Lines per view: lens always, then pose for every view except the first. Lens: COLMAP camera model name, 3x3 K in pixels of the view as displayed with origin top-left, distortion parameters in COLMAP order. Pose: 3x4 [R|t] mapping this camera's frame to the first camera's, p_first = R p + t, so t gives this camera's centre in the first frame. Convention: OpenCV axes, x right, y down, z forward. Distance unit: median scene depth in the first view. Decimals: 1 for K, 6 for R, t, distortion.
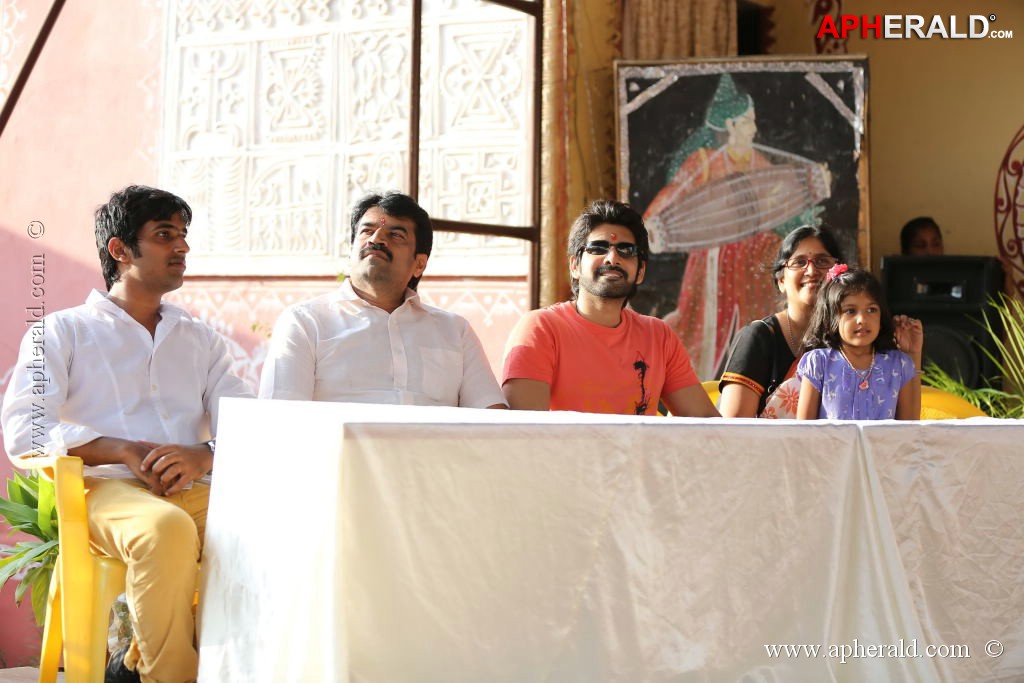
lens RADIAL K [[2086.9, 0, 521.0], [0, 2086.9, 343.6], [0, 0, 1]] dist [-0.298116, 0.000000]
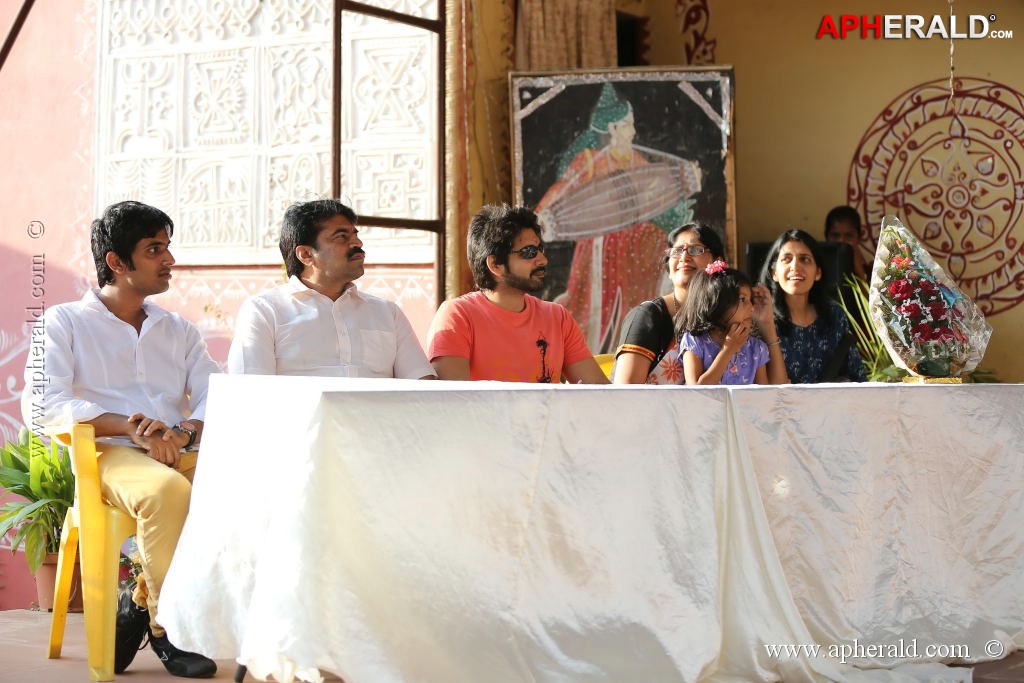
lens RADIAL K [[2086.9, 0, 507.3], [0, 2086.9, 347.0], [0, 0, 1]] dist [-0.298116, 0.000000]
pose [[0.998296, -0.014137, 0.056620, -0.021784], [0.013325, 0.999803, 0.014698, -0.003299], [-0.056817, -0.013919, 0.998288, -0.129418]]
